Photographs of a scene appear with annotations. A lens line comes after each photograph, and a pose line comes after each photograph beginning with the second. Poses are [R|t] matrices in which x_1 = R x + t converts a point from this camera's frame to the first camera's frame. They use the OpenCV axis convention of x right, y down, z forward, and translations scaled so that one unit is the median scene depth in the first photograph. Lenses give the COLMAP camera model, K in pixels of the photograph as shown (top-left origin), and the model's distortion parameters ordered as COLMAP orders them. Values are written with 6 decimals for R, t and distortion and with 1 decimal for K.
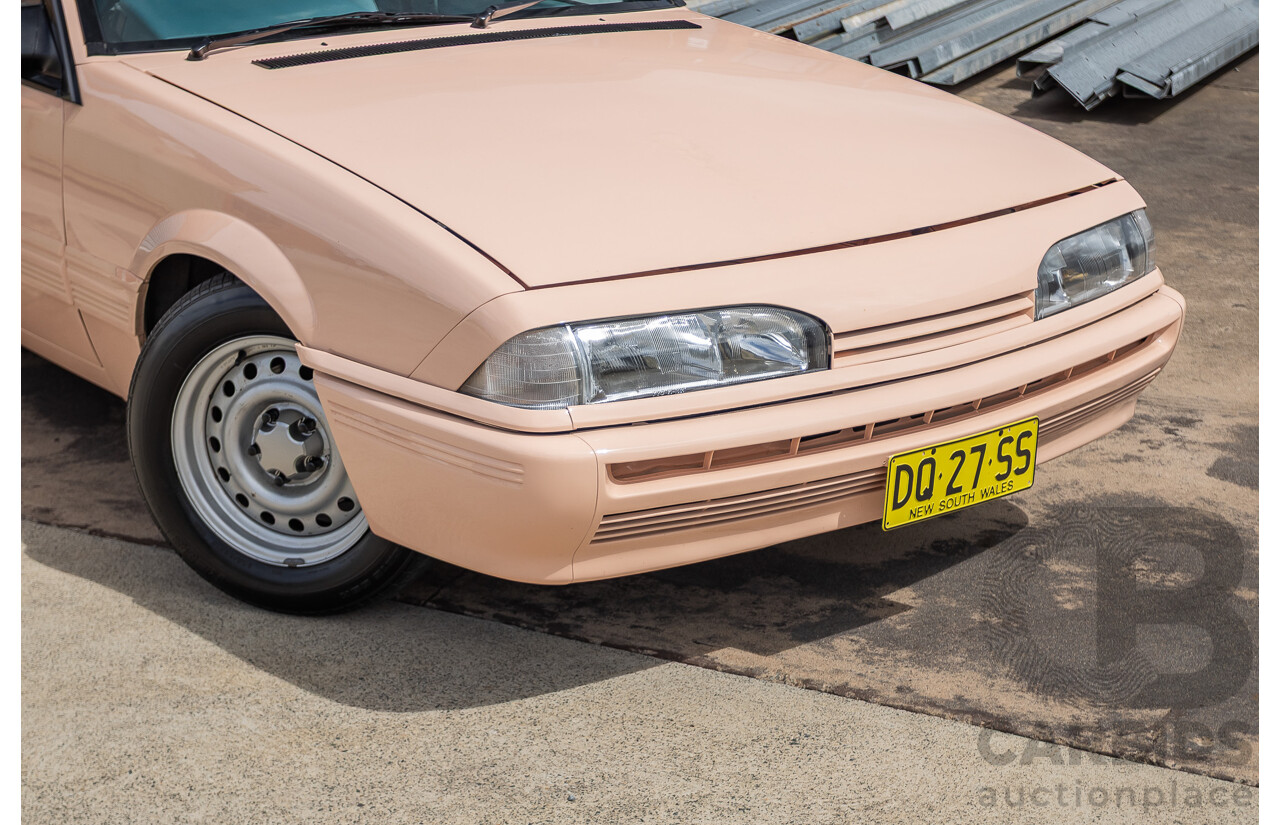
lens RADIAL K [[2135.1, 0, 640.2], [0, 2135.1, 420.8], [0, 0, 1]] dist [-0.017555, 0.000000]
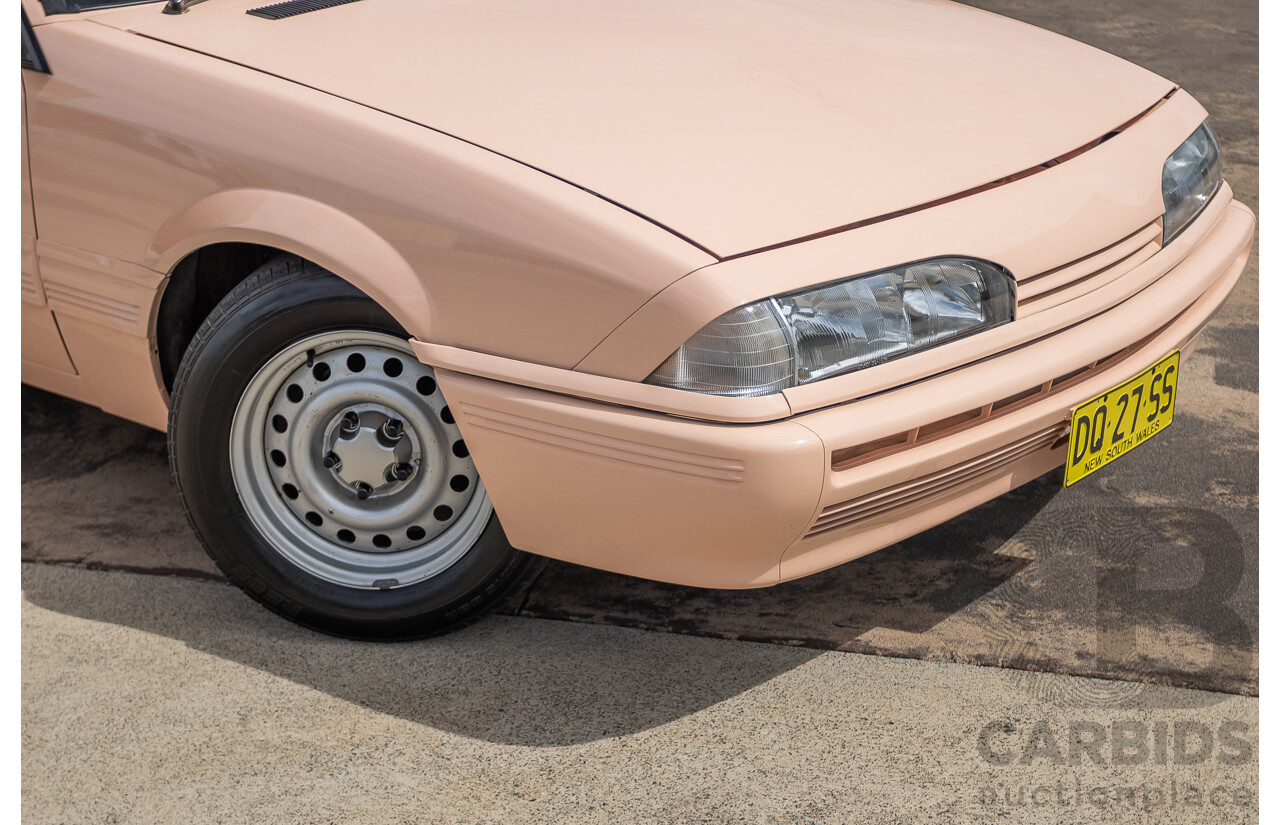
lens RADIAL K [[2135.1, 0, 638.5], [0, 2135.1, 409.0], [0, 0, 1]] dist [-0.017555, 0.000000]
pose [[0.977393, -0.088241, 0.192137, -0.229184], [0.080322, 0.995582, 0.048639, -0.040734], [-0.195580, -0.032107, 0.980162, 0.124997]]
